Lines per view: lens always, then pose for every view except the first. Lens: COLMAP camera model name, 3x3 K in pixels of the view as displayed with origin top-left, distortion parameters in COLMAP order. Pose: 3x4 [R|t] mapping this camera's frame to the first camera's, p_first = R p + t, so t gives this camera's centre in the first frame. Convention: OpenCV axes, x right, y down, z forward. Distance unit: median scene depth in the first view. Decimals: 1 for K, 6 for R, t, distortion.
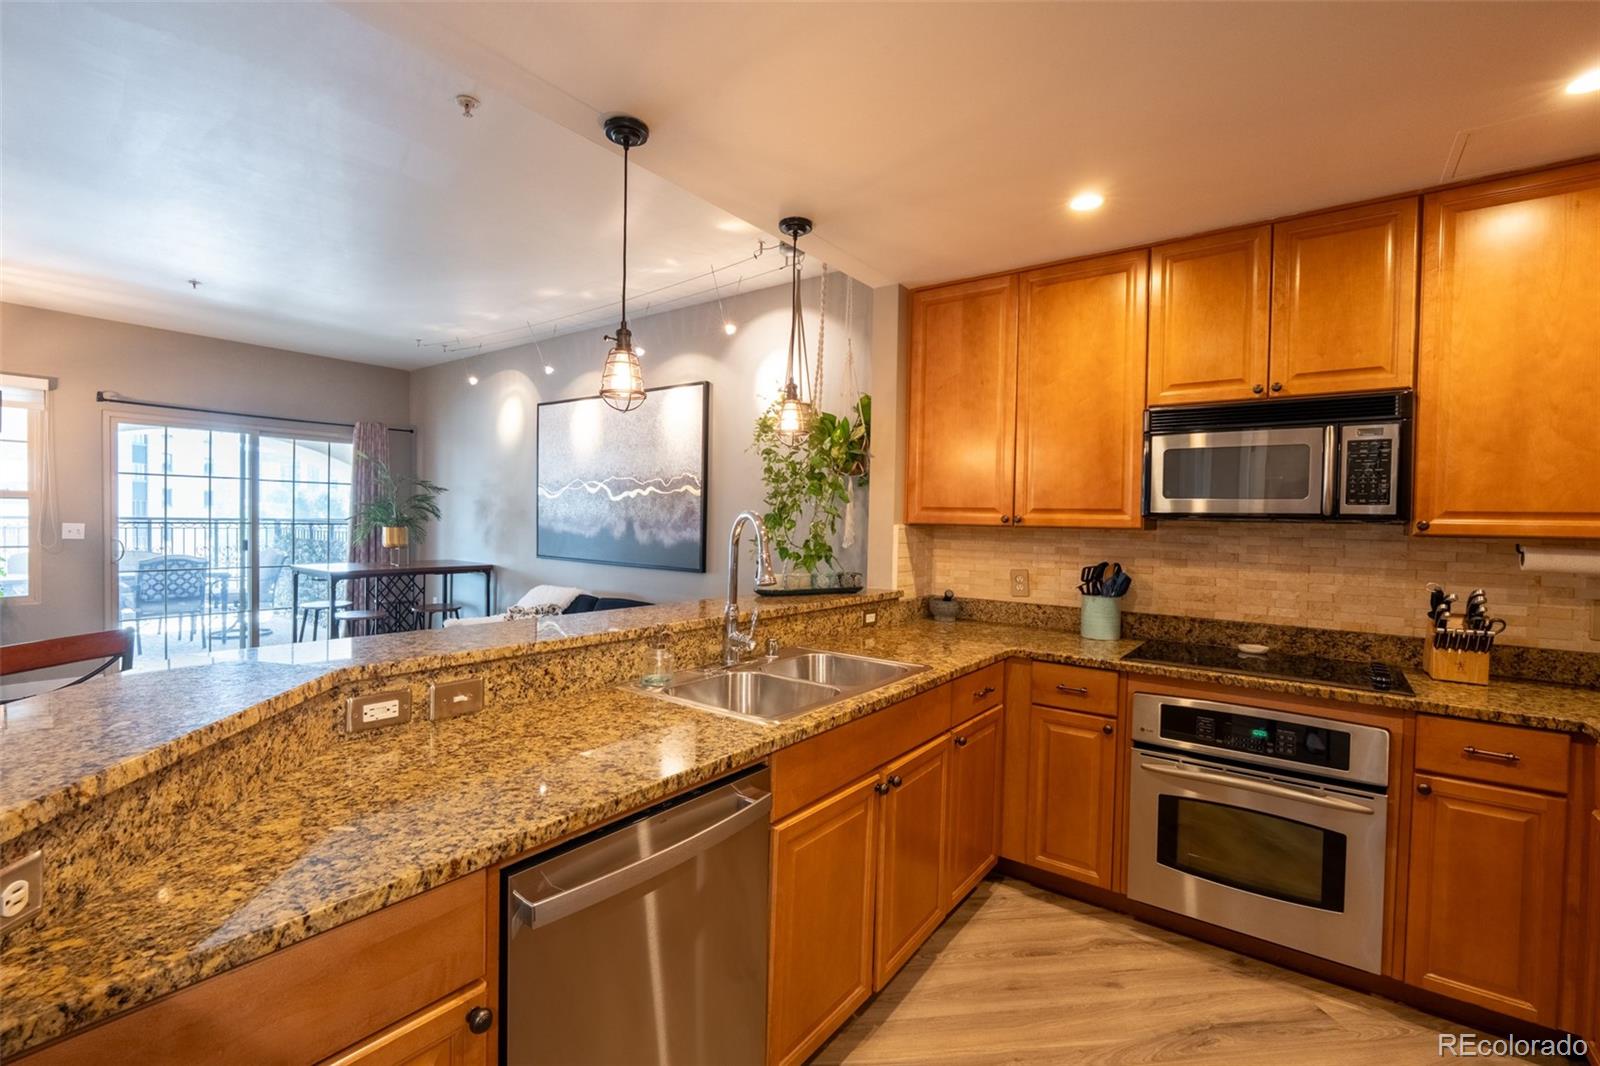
lens RADIAL K [[703.7, 0, 788.5], [0, 703.7, 531.5], [0, 0, 1]] dist [-0.013536, 0.003399]
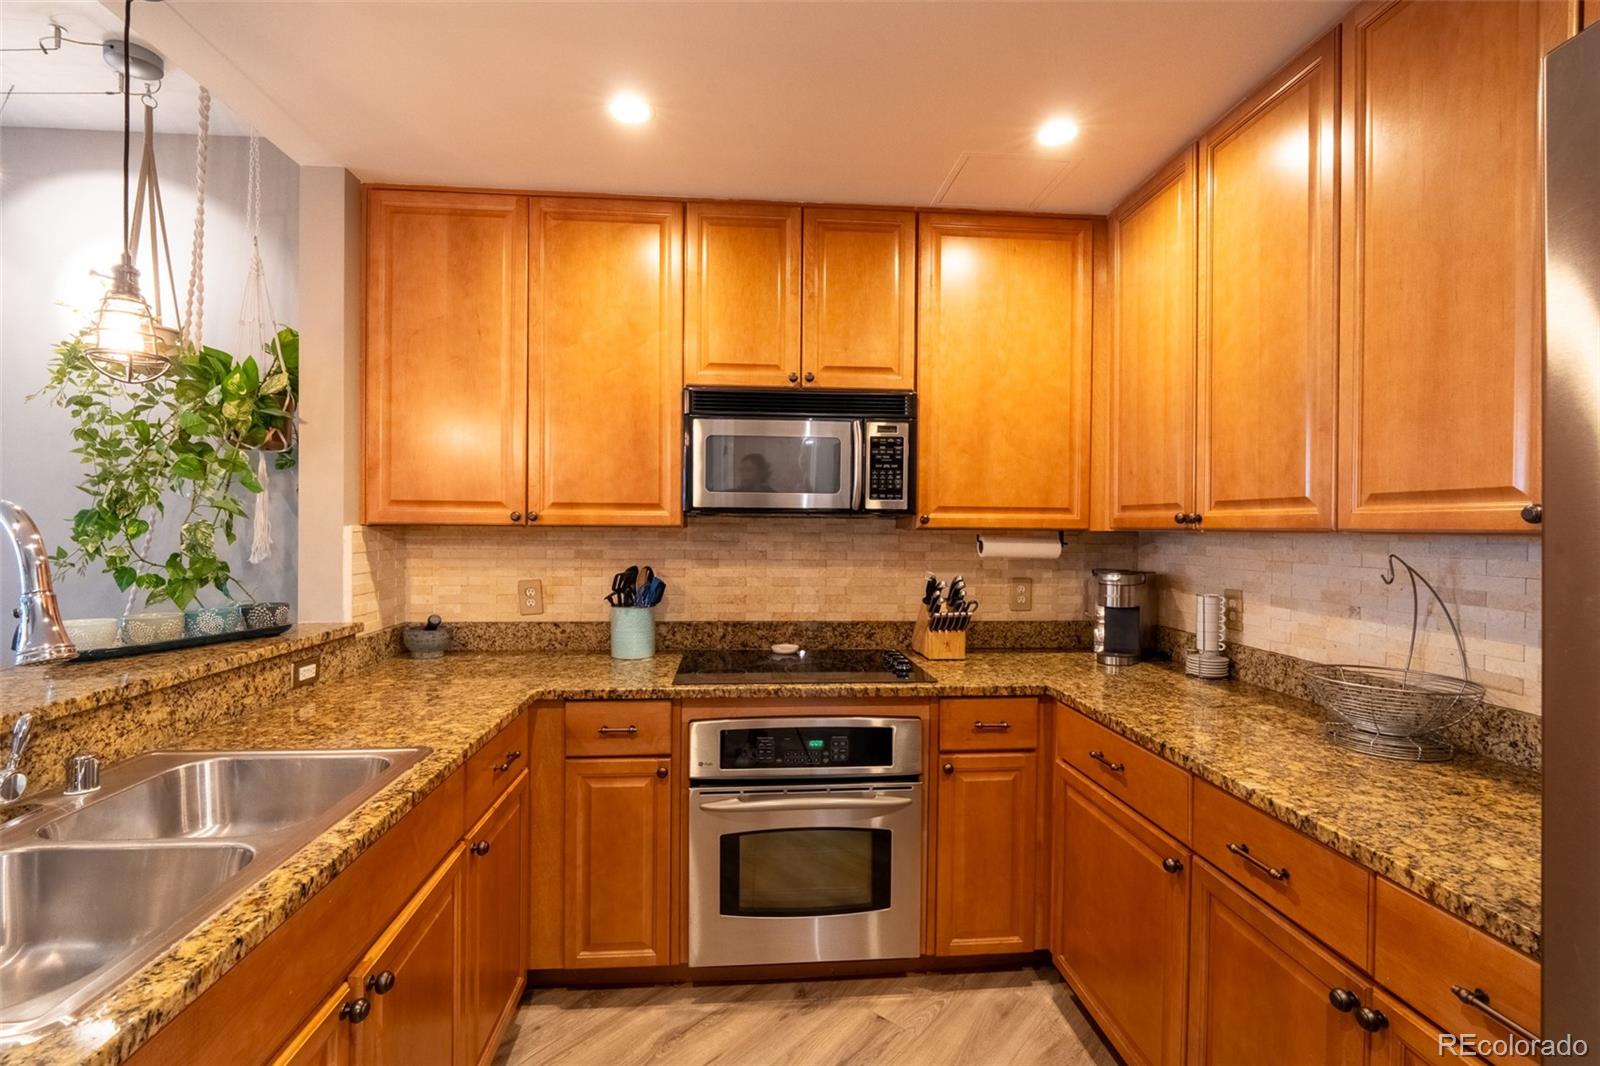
lens RADIAL K [[703.7, 0, 788.5], [0, 703.7, 531.5], [0, 0, 1]] dist [-0.013536, 0.003399]
pose [[0.741145, -0.020155, 0.671042, 0.019816], [0.018650, 0.999782, 0.009431, -0.003295], [-0.671086, 0.005525, 0.741359, 0.279142]]
